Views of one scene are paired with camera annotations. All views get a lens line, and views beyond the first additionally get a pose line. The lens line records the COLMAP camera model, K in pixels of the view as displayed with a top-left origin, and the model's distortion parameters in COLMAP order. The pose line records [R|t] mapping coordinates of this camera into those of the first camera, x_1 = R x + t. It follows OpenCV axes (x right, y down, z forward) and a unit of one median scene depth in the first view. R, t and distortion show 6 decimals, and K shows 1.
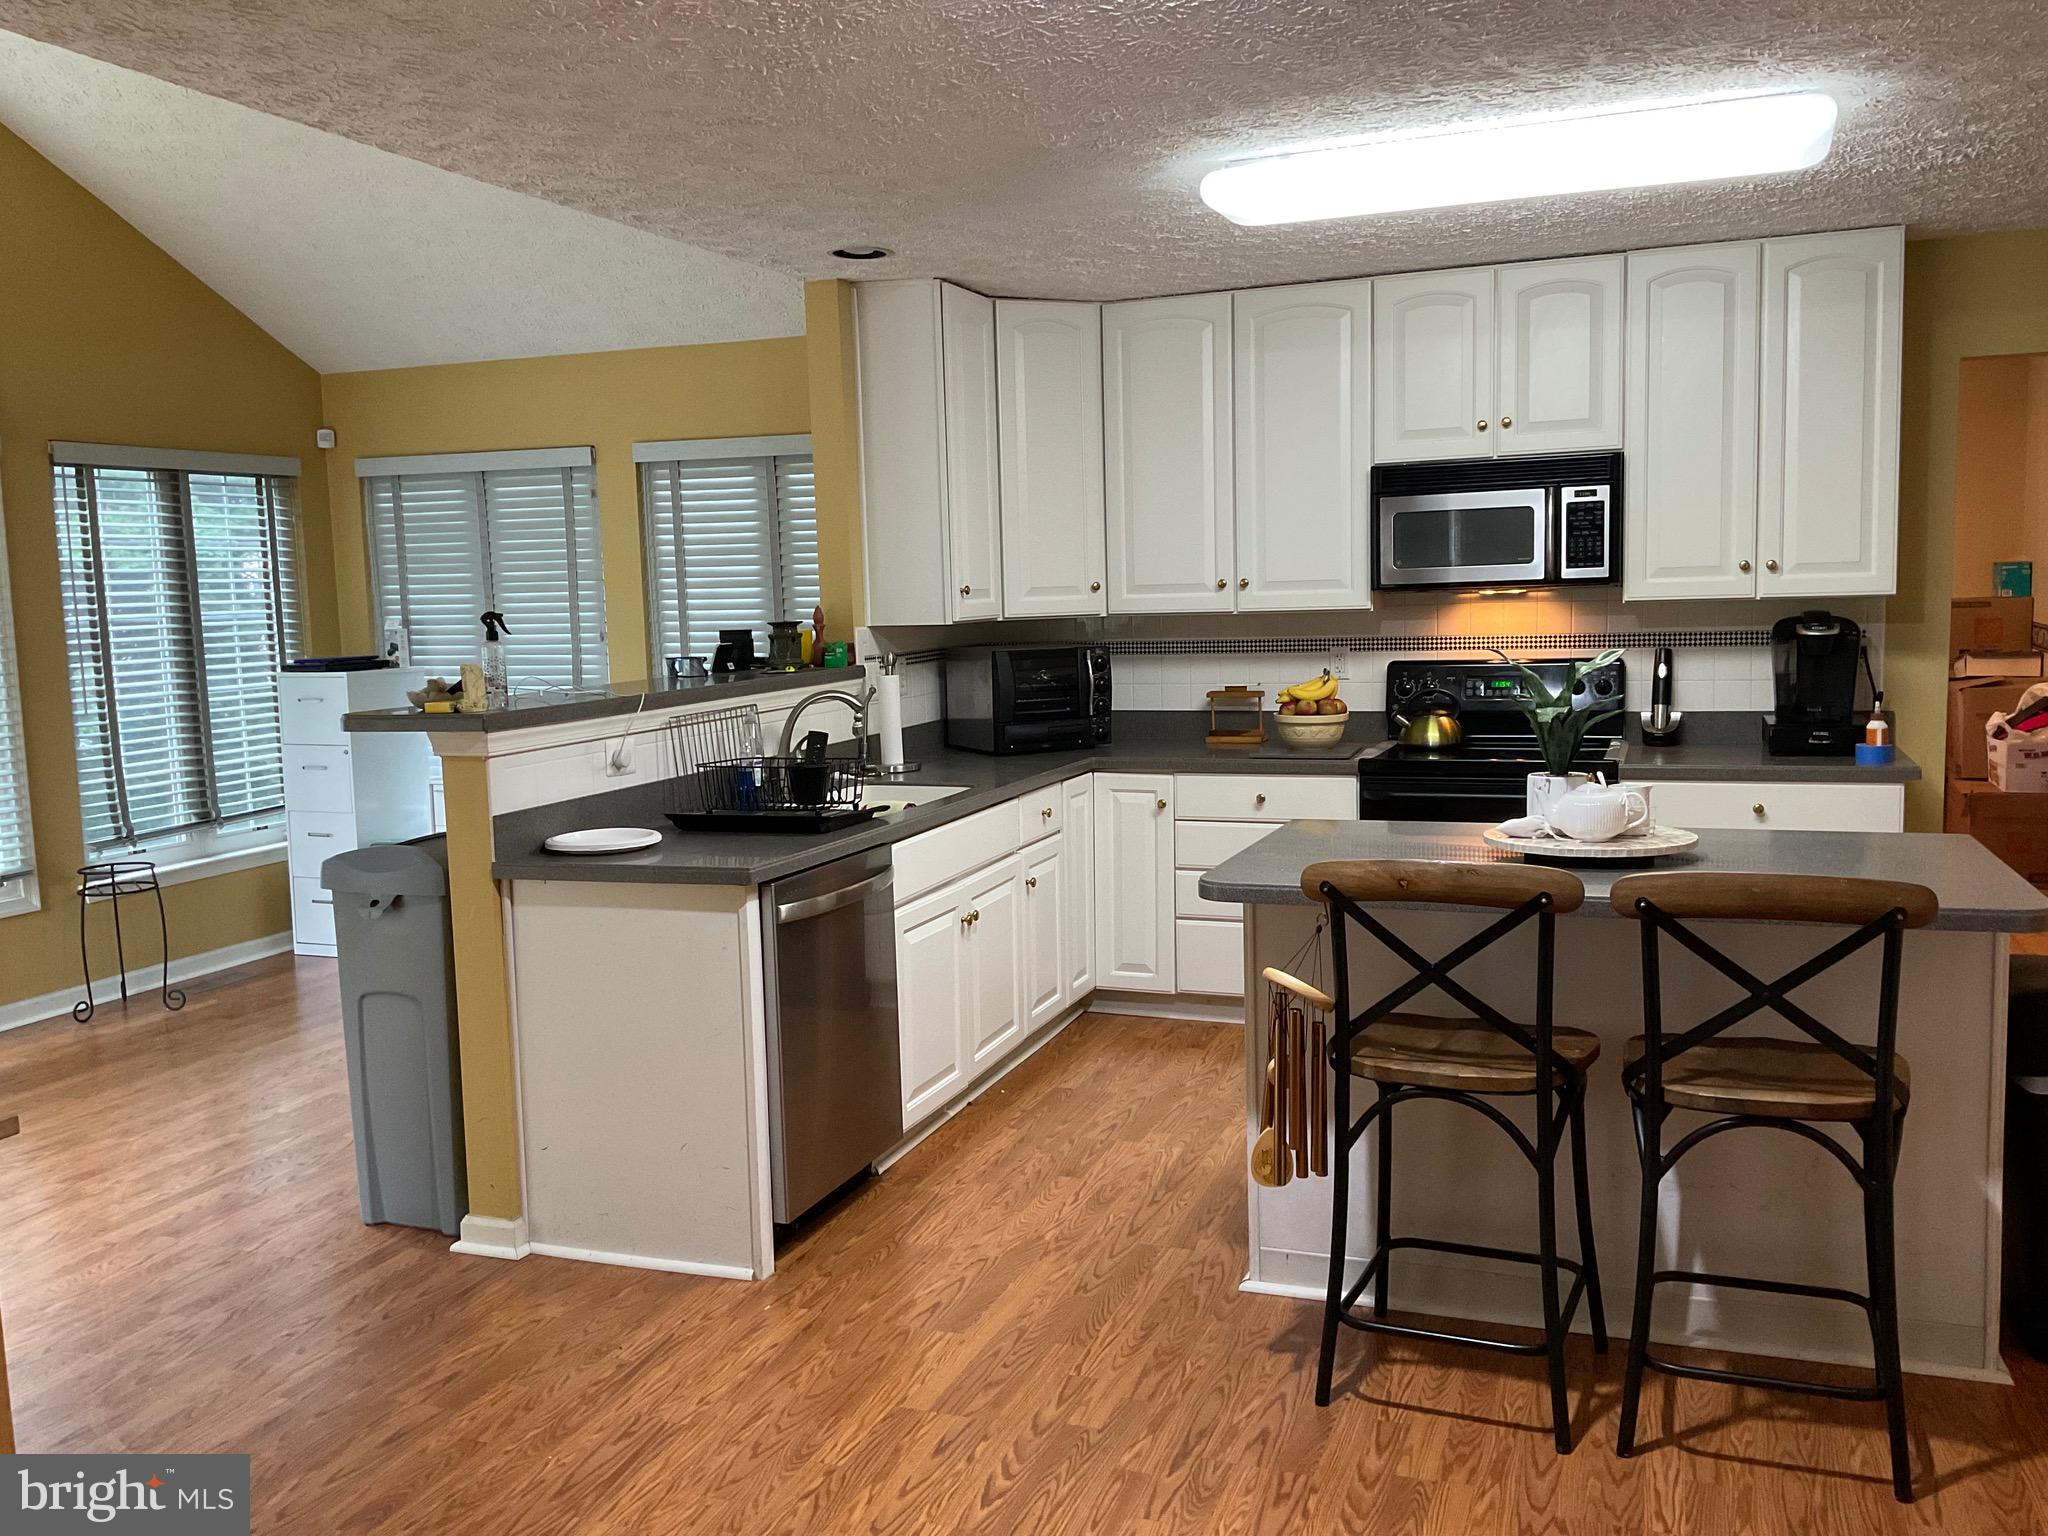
lens RADIAL K [[1698.3, 0, 1024.0], [0, 1698.3, 768.0], [0, 0, 1]] dist [0.104406, -0.201884]
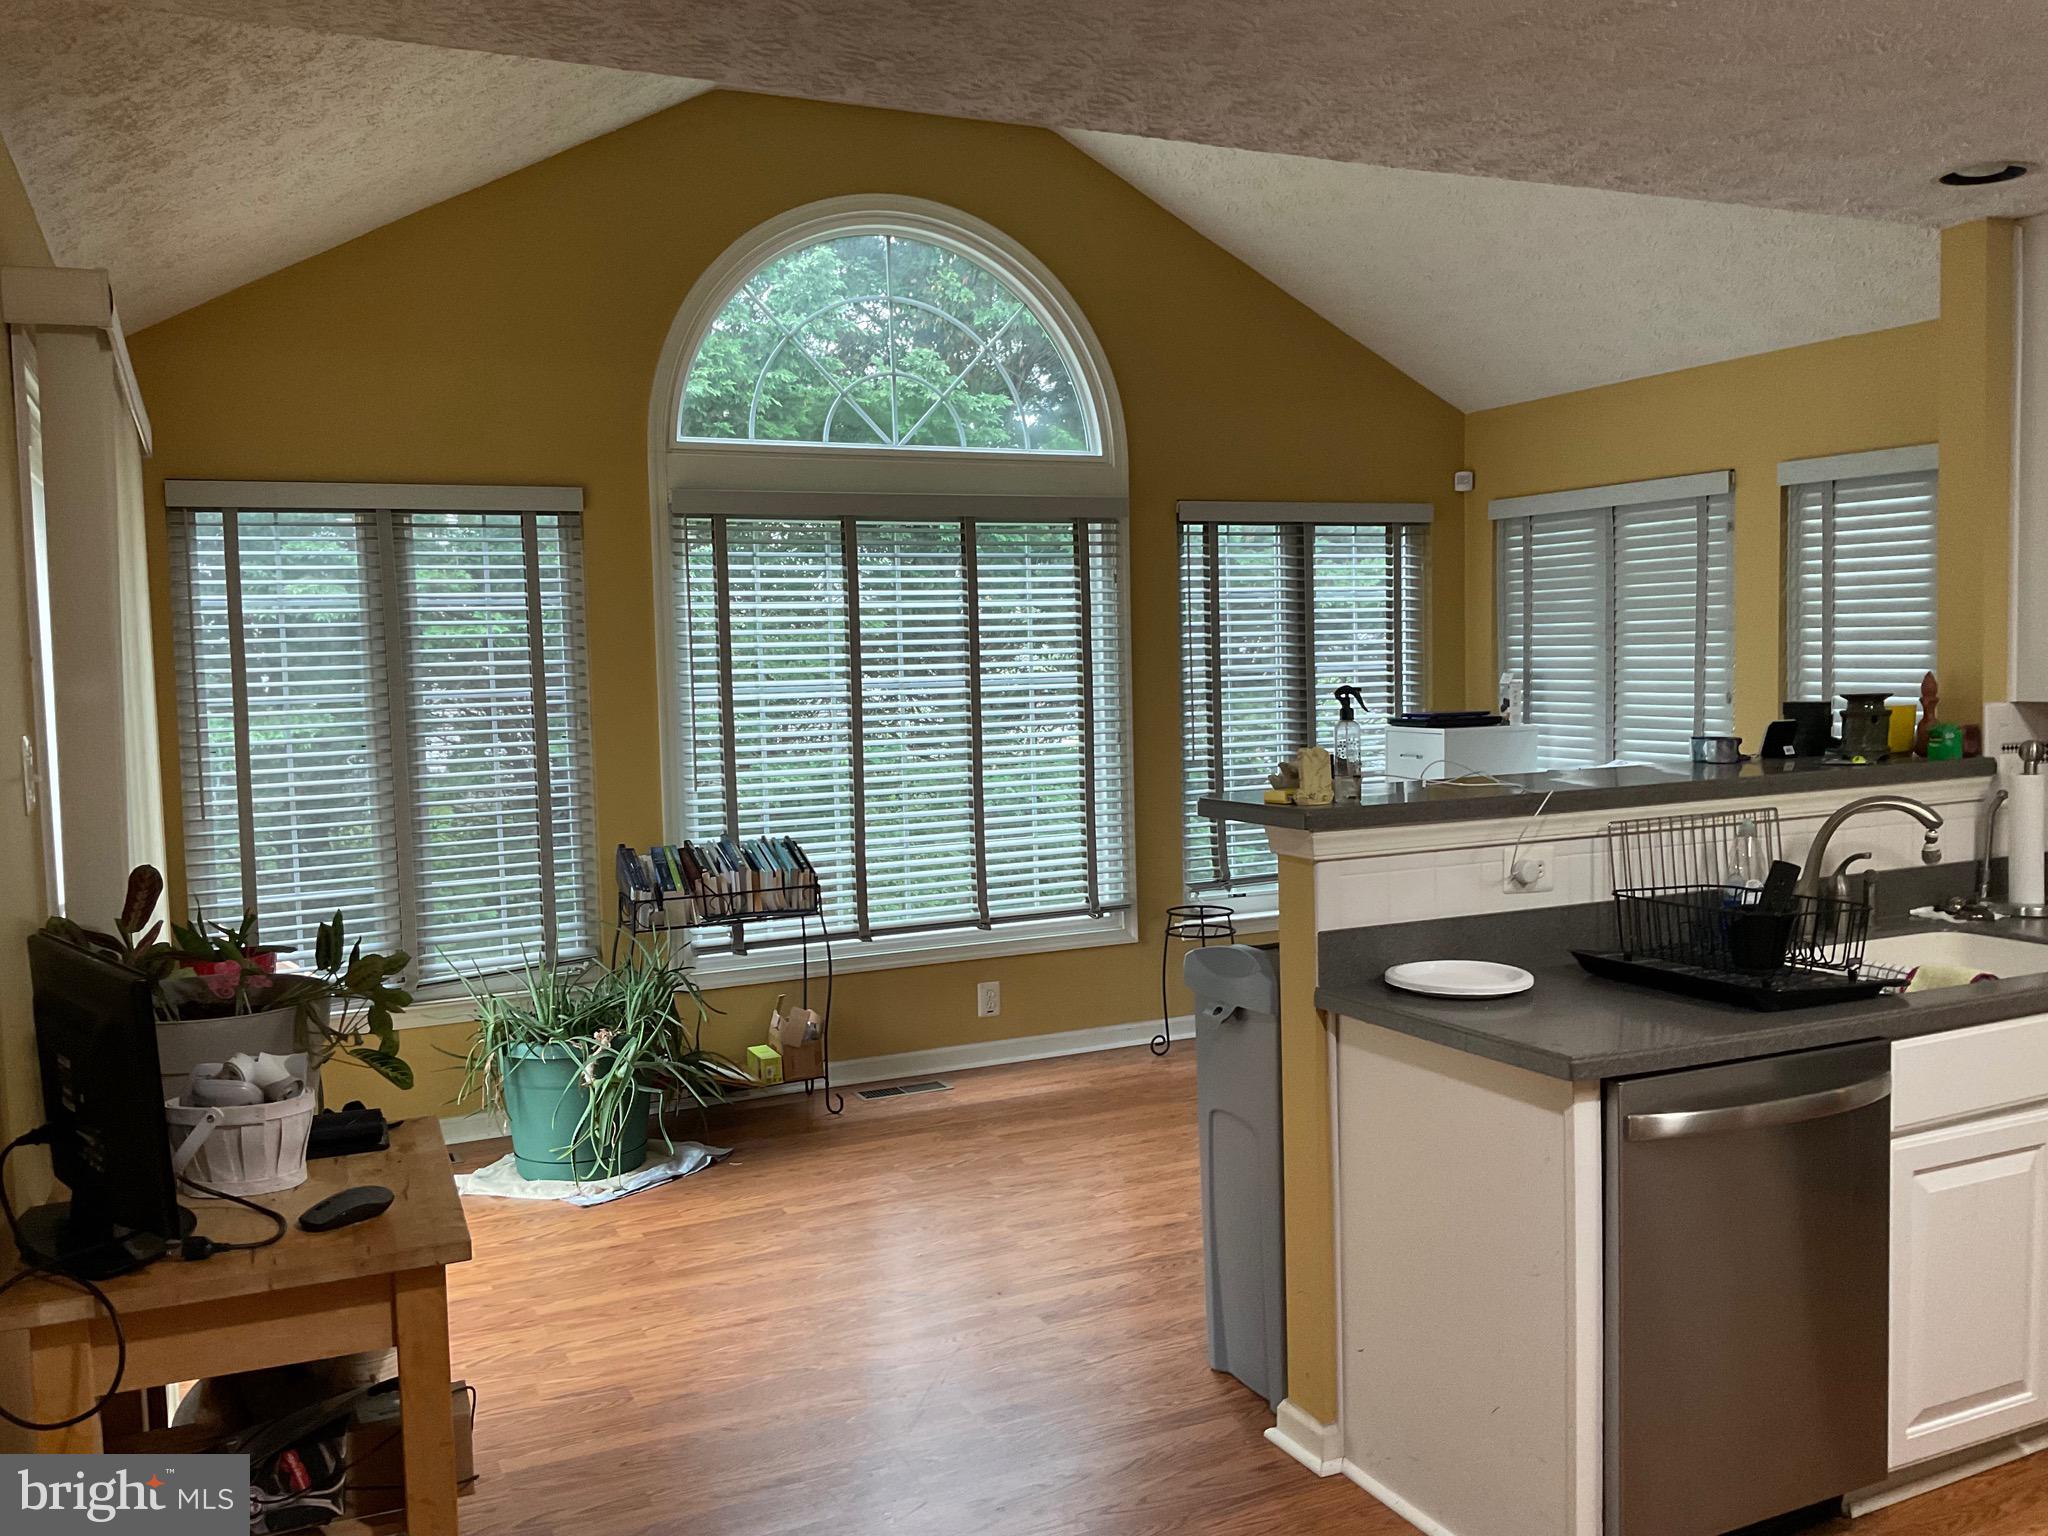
lens RADIAL K [[1685.0, 0, 1024.0], [0, 1685.0, 768.0], [0, 0, 1]] dist [0.095625, -0.165282]
pose [[0.721545, 0.059241, -0.689828, 0.092238], [-0.072027, 0.997349, 0.010311, -0.031099], [0.688611, 0.042246, 0.723900, 0.194019]]
